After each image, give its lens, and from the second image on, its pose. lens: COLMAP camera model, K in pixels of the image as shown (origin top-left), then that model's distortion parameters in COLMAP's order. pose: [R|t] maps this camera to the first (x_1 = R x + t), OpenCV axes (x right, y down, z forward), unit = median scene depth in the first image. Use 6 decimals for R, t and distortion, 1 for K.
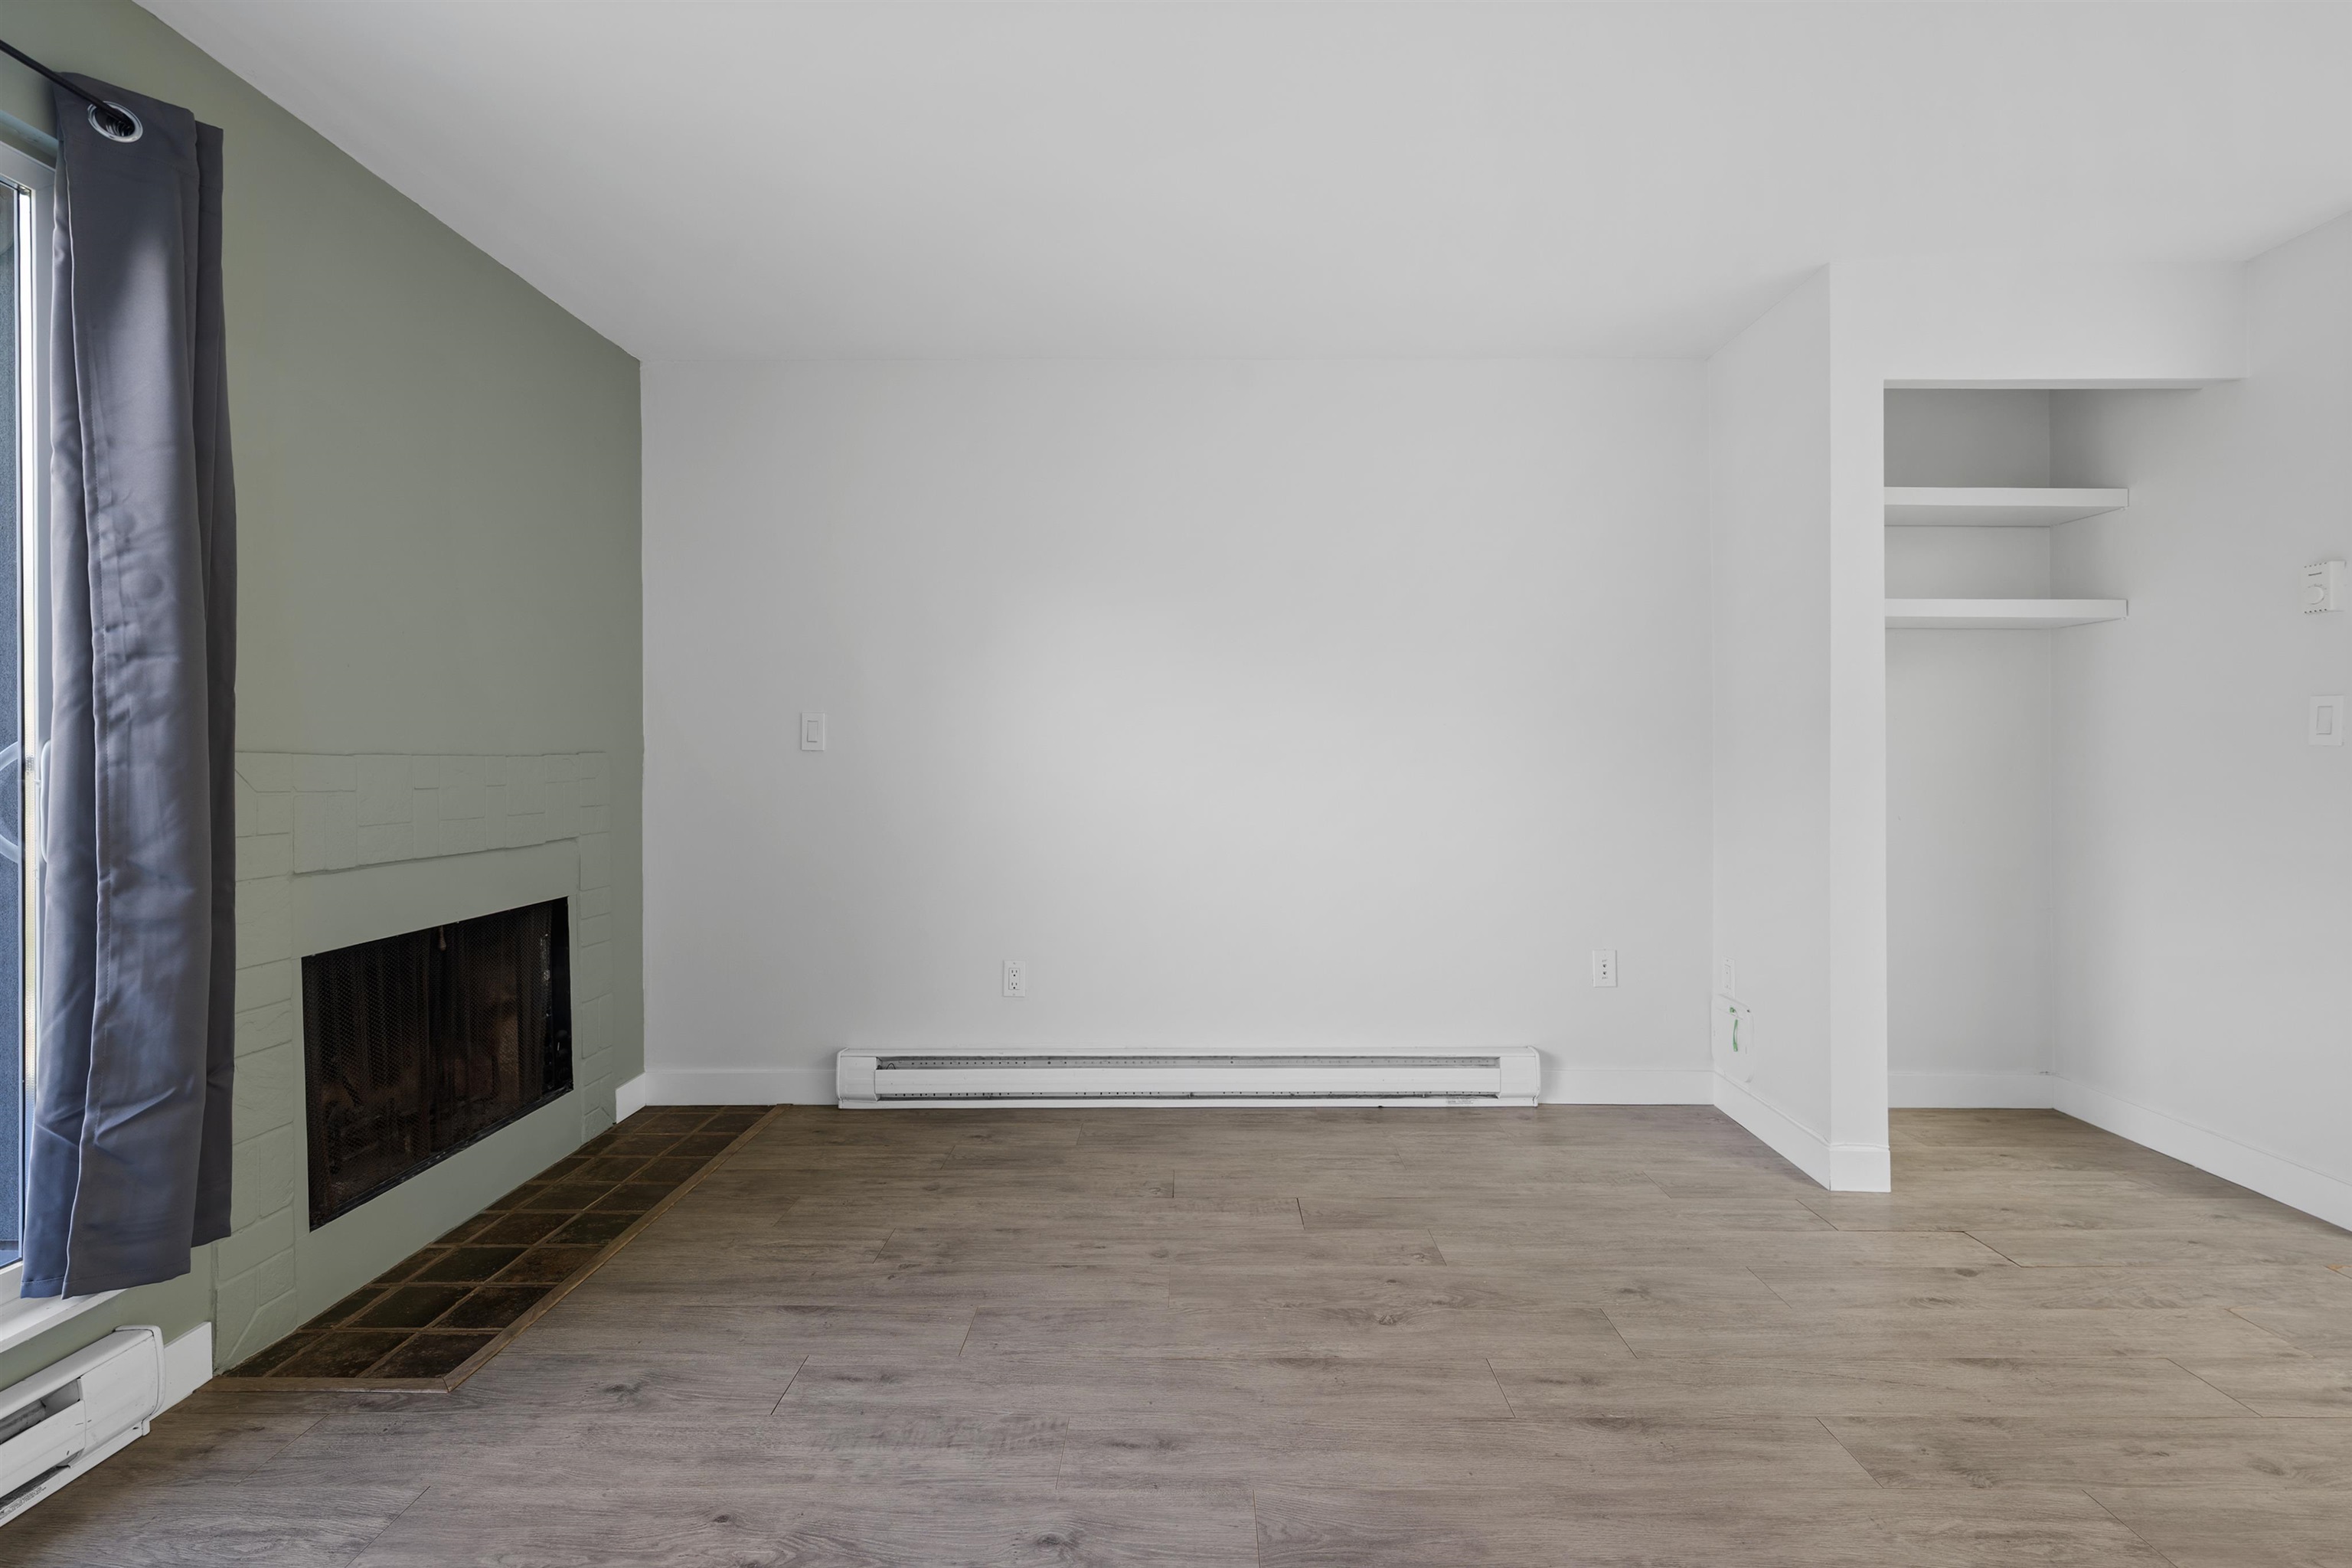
lens RADIAL K [[1030.3, 0, 1191.4], [0, 1030.3, 778.9], [0, 0, 1]] dist [-0.001603, -0.000009]
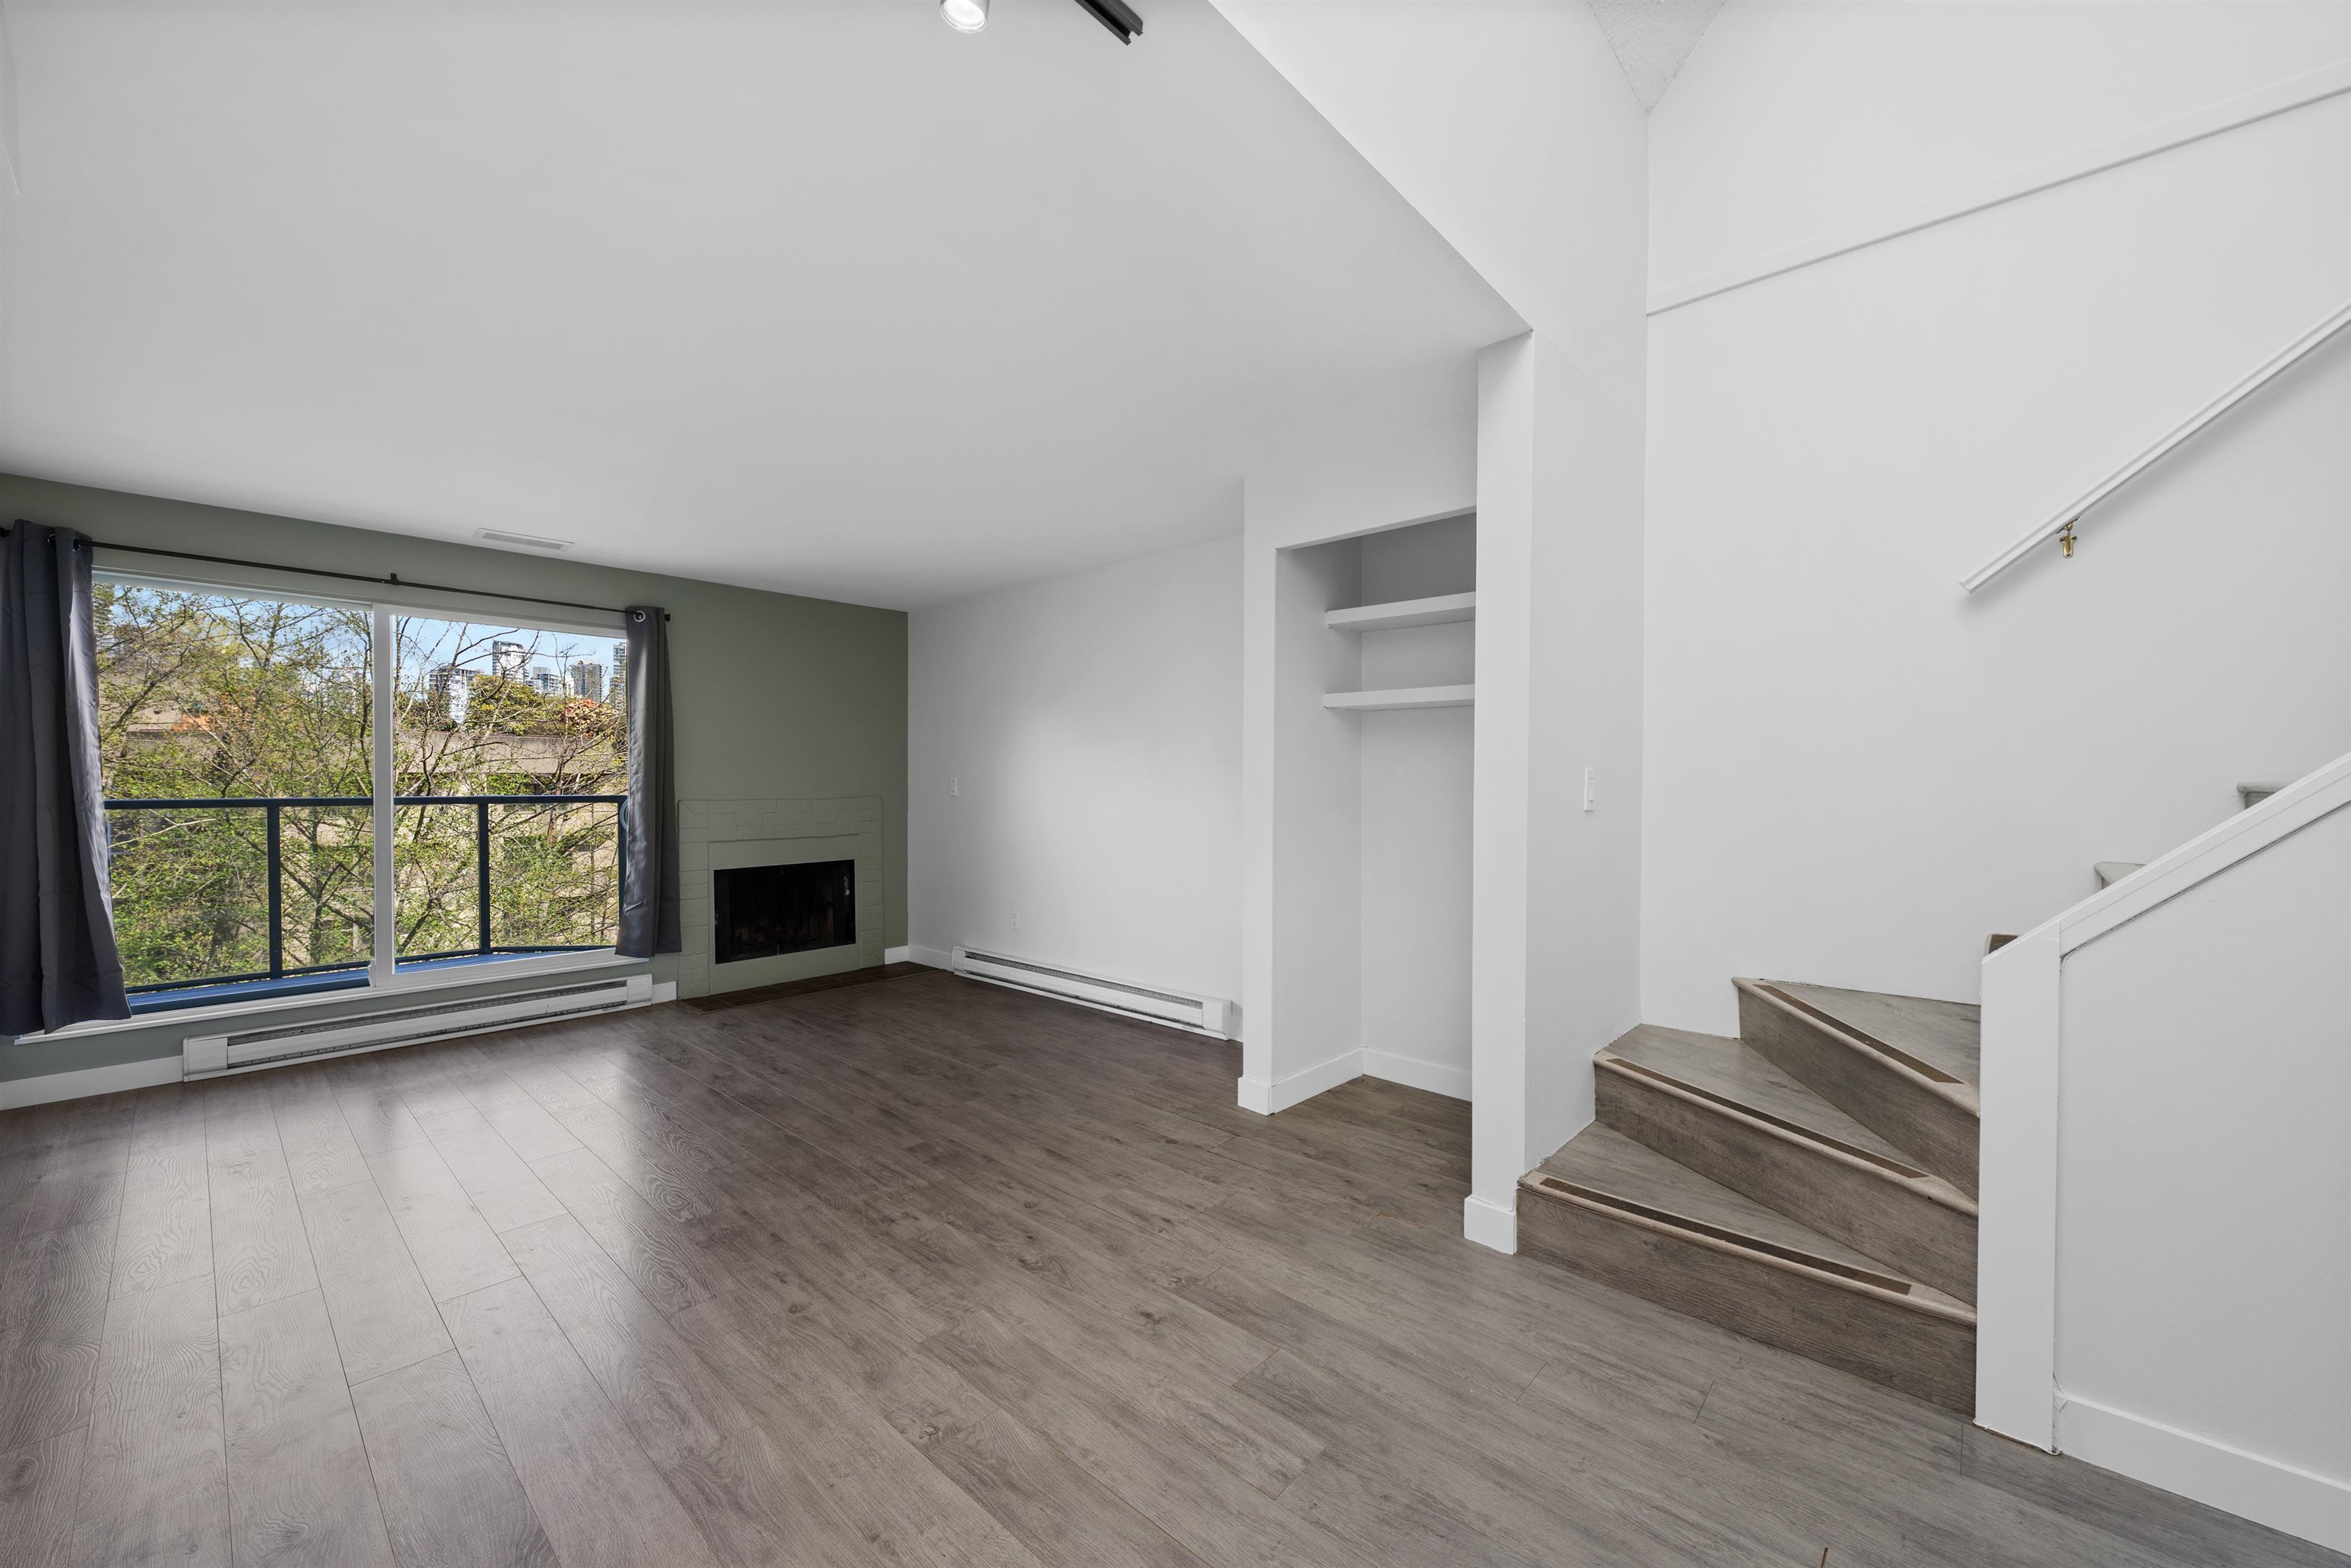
lens RADIAL K [[898.6, 0, 1179.9], [0, 898.6, 800.5], [0, 0, 1]] dist [-0.002859, -0.000012]
pose [[0.746828, 0.015509, -0.664837, 1.609308], [-0.012815, 0.999878, 0.008930, -0.056587], [0.664894, 0.001850, 0.746935, -0.025279]]
